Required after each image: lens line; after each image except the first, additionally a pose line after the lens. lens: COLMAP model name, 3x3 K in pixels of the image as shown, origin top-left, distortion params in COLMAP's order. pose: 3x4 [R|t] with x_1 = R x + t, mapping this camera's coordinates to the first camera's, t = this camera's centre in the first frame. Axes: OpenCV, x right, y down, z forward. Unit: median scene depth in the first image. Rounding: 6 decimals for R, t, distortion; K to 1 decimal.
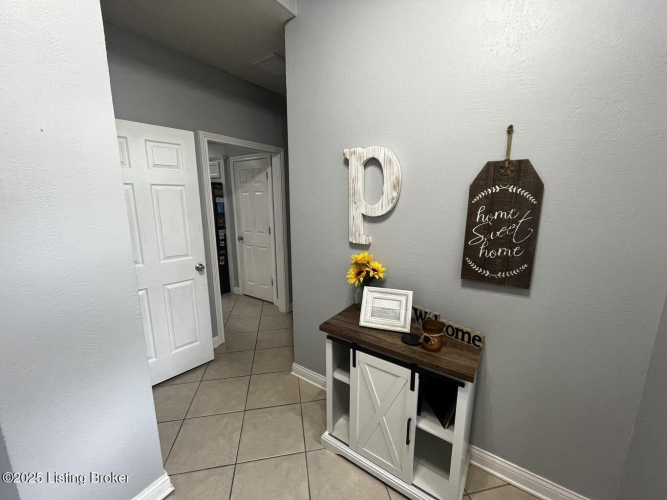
lens RADIAL K [[270.2, 0, 334.0], [0, 270.2, 251.1], [0, 0, 1]] dist [-0.008266, -0.000275]
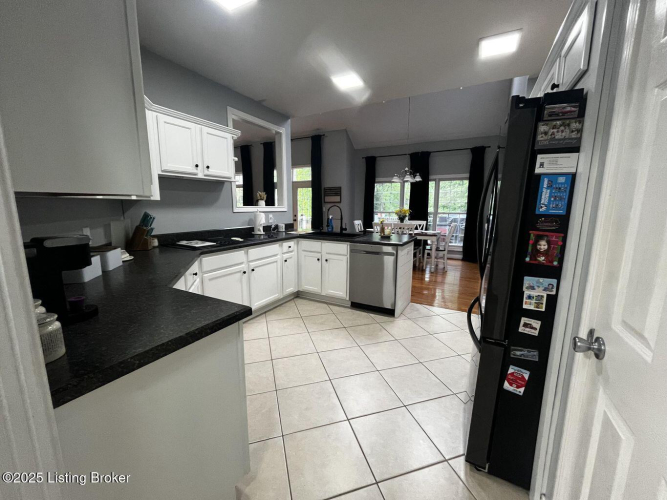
lens RADIAL K [[270.2, 0, 334.0], [0, 270.2, 252.2], [0, 0, 1]] dist [-0.008266, -0.000275]
pose [[0.116523, 0.164220, -0.979517, -0.187023], [-0.197262, 0.970414, 0.139227, -0.102361], [0.973401, 0.176998, 0.145469, 0.774168]]
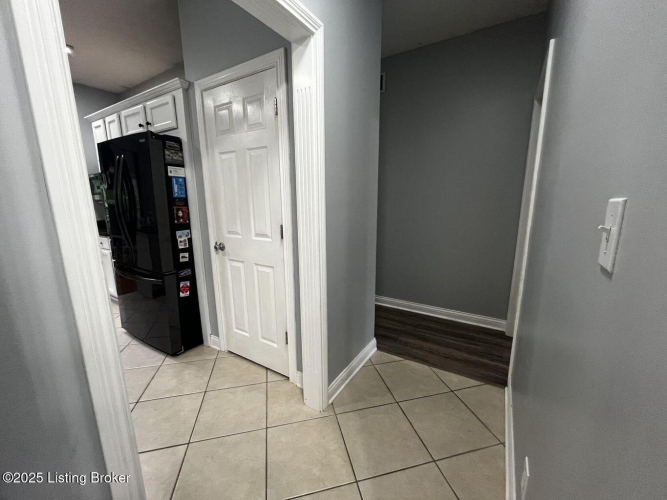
lens RADIAL K [[270.2, 0, 336.5], [0, 270.2, 245.3], [0, 0, 1]] dist [-0.008266, -0.000275]
pose [[0.998757, -0.015180, 0.047486, -0.150691], [0.015446, 0.999867, -0.005230, -0.044390], [-0.047400, 0.005957, 0.998858, 0.482452]]
